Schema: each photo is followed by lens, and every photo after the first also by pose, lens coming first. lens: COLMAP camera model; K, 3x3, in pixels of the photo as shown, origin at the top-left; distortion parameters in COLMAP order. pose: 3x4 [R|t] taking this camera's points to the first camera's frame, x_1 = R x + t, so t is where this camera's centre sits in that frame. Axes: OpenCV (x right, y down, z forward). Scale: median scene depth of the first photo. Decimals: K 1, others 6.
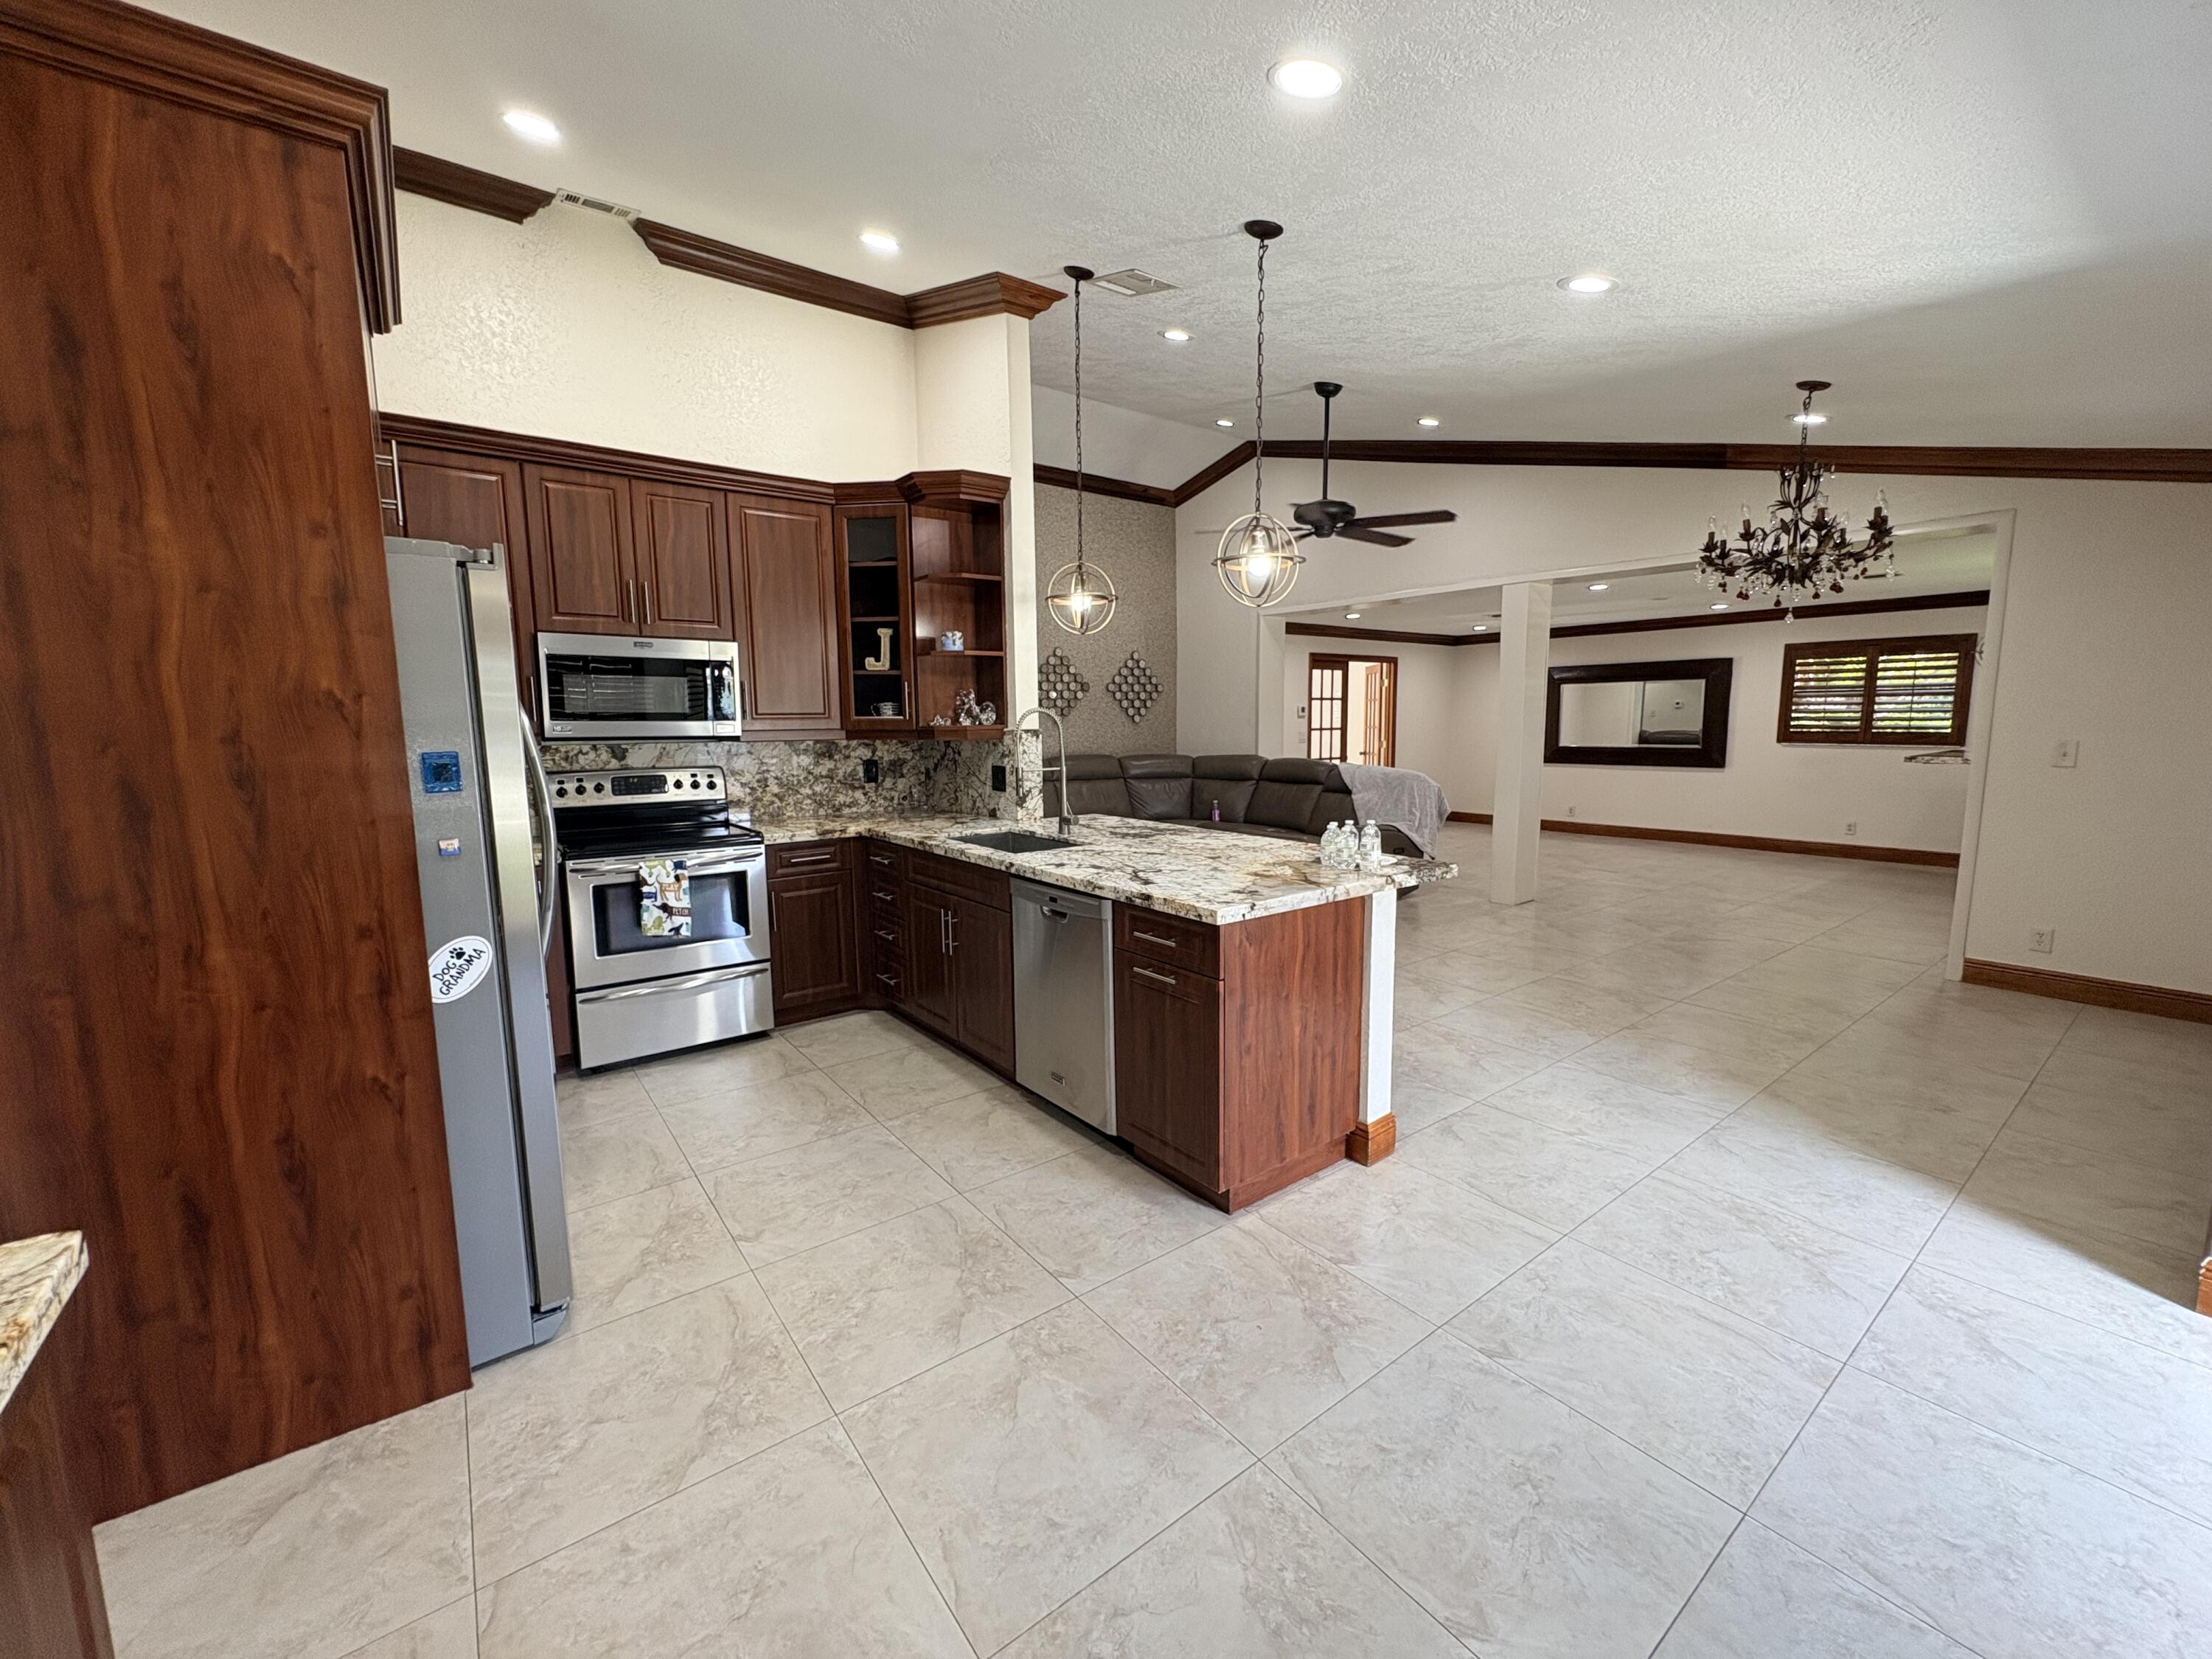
lens RADIAL K [[894.0, 0, 1108.1], [0, 894.0, 828.6], [0, 0, 1]] dist [0.004635, 0.000323]
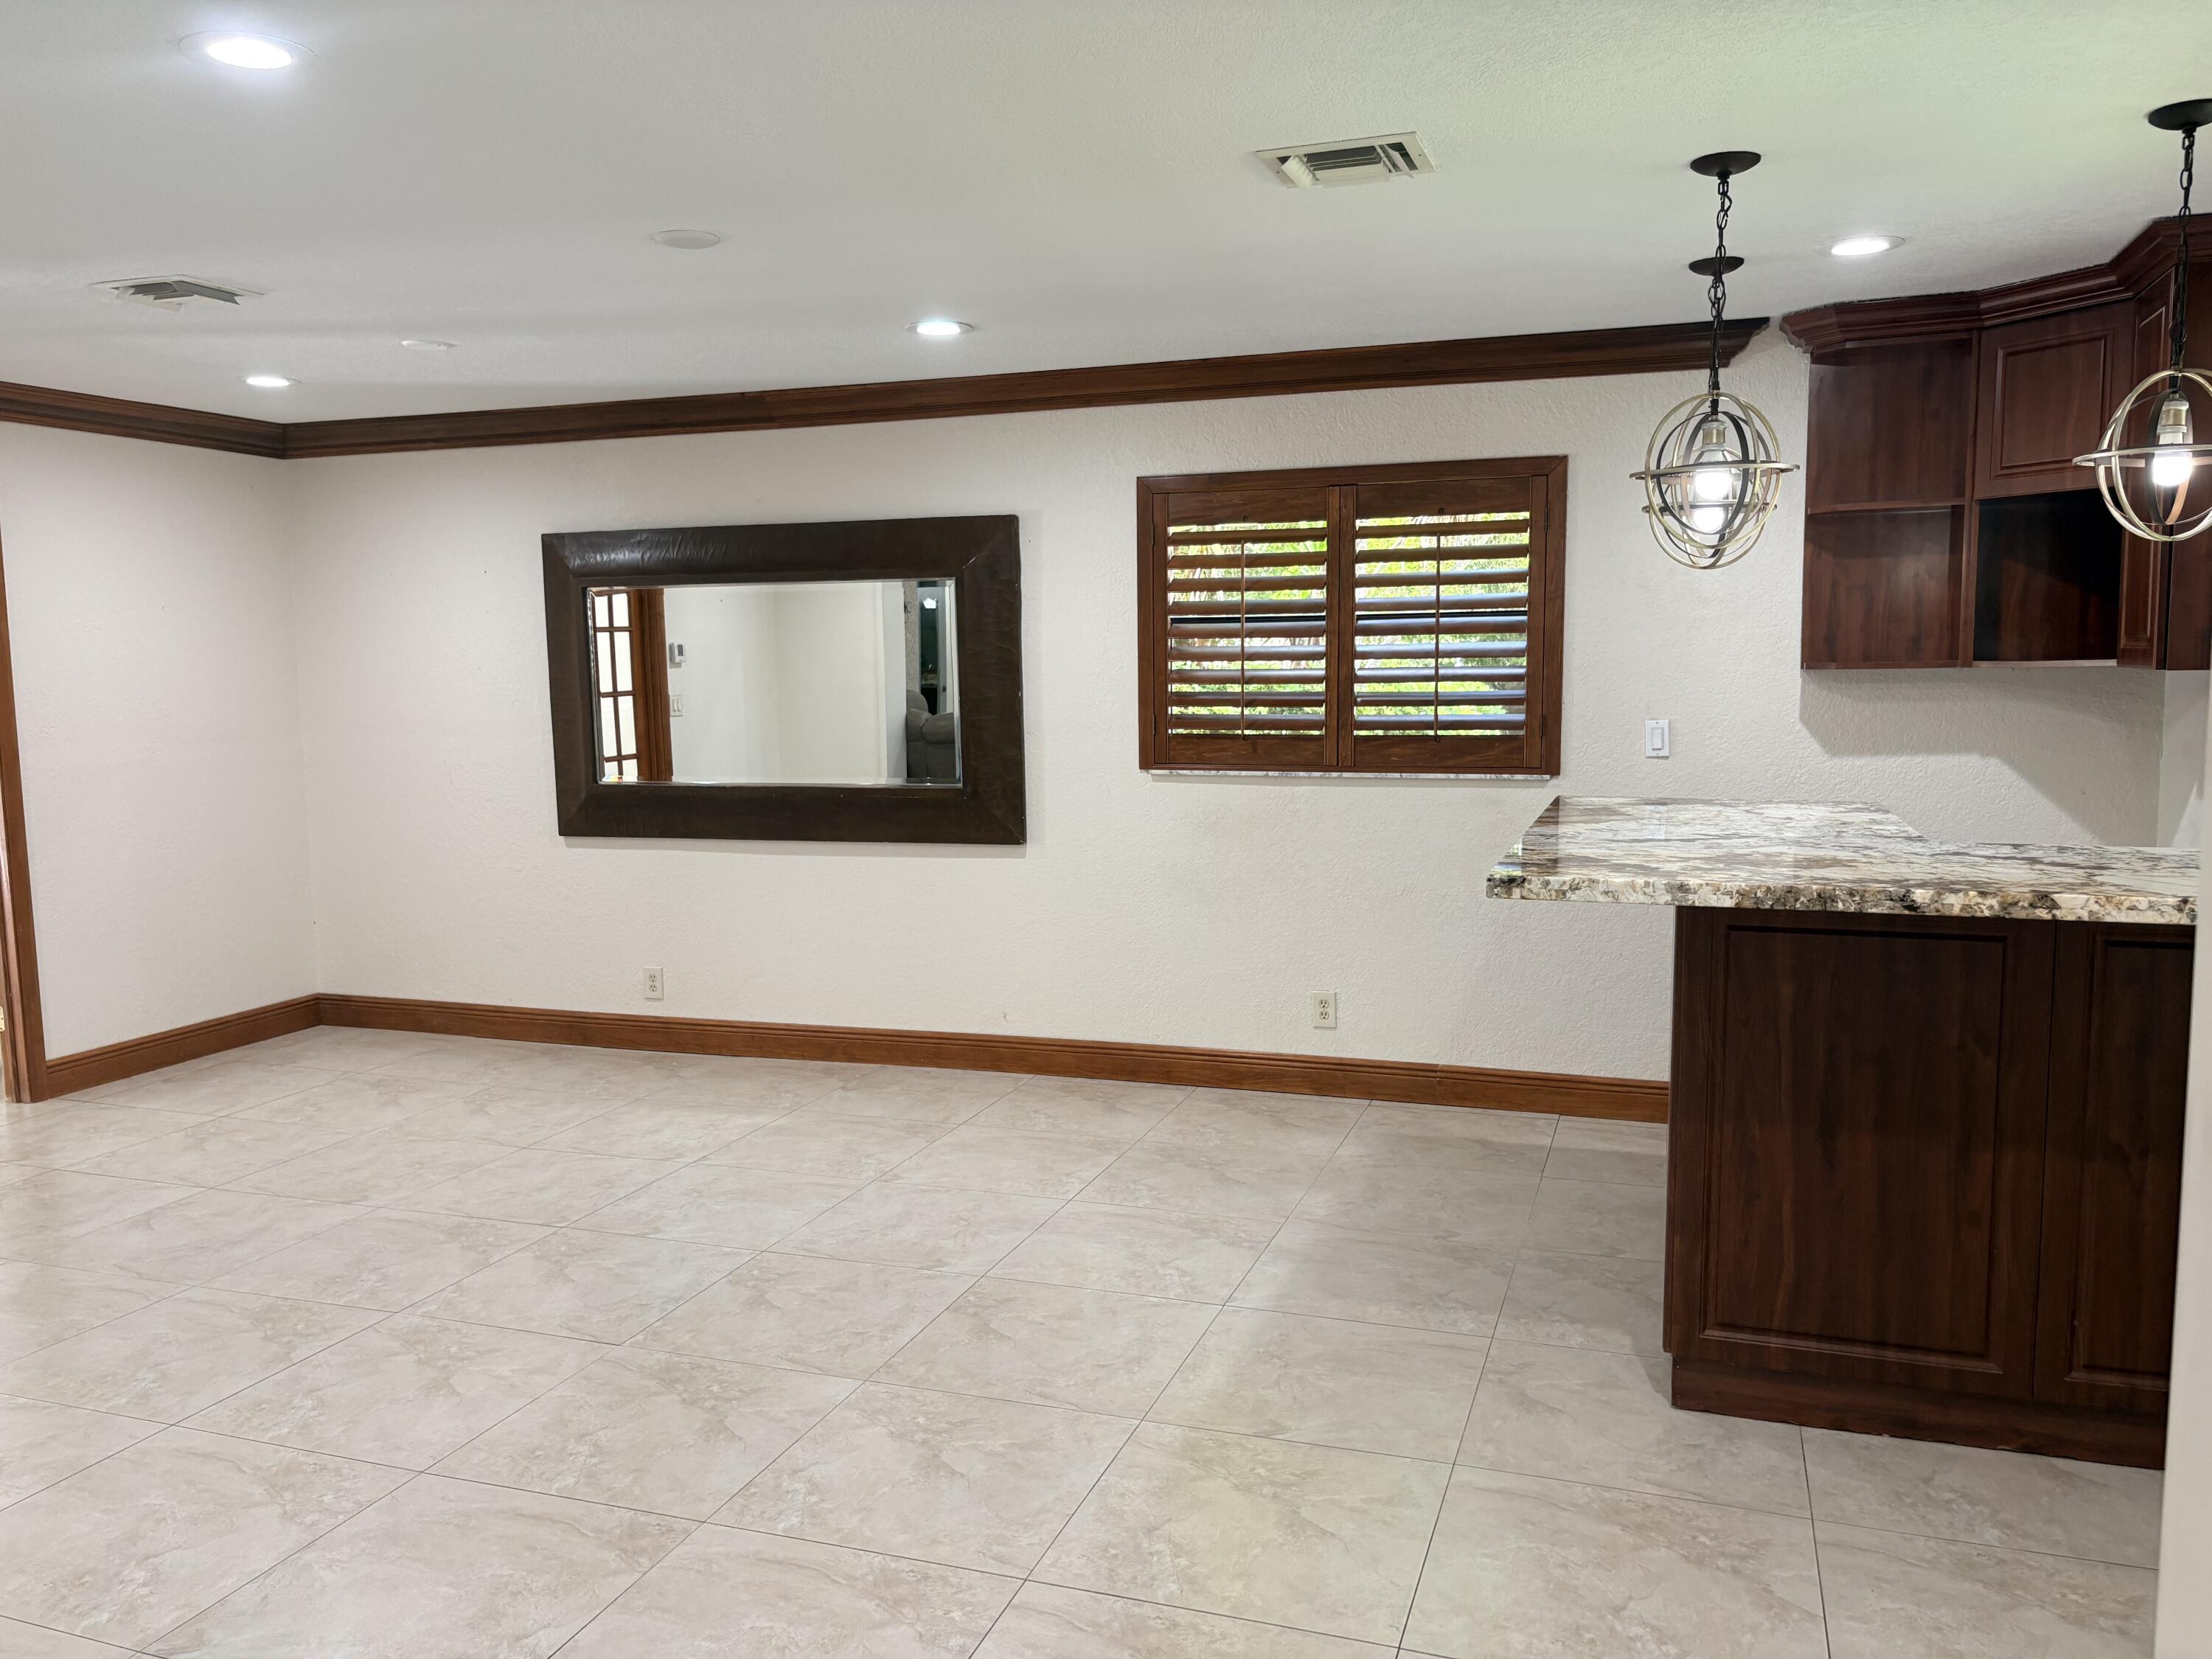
lens RADIAL K [[1658.4, 0, 1104.3], [0, 1658.4, 833.5], [0, 0, 1]] dist [-0.004046, 0.000209]
pose [[0.831831, -0.048859, 0.552874, 0.404431], [0.068215, 0.997566, -0.014475, -0.065743], [-0.550821, 0.049755, 0.833139, 0.508168]]
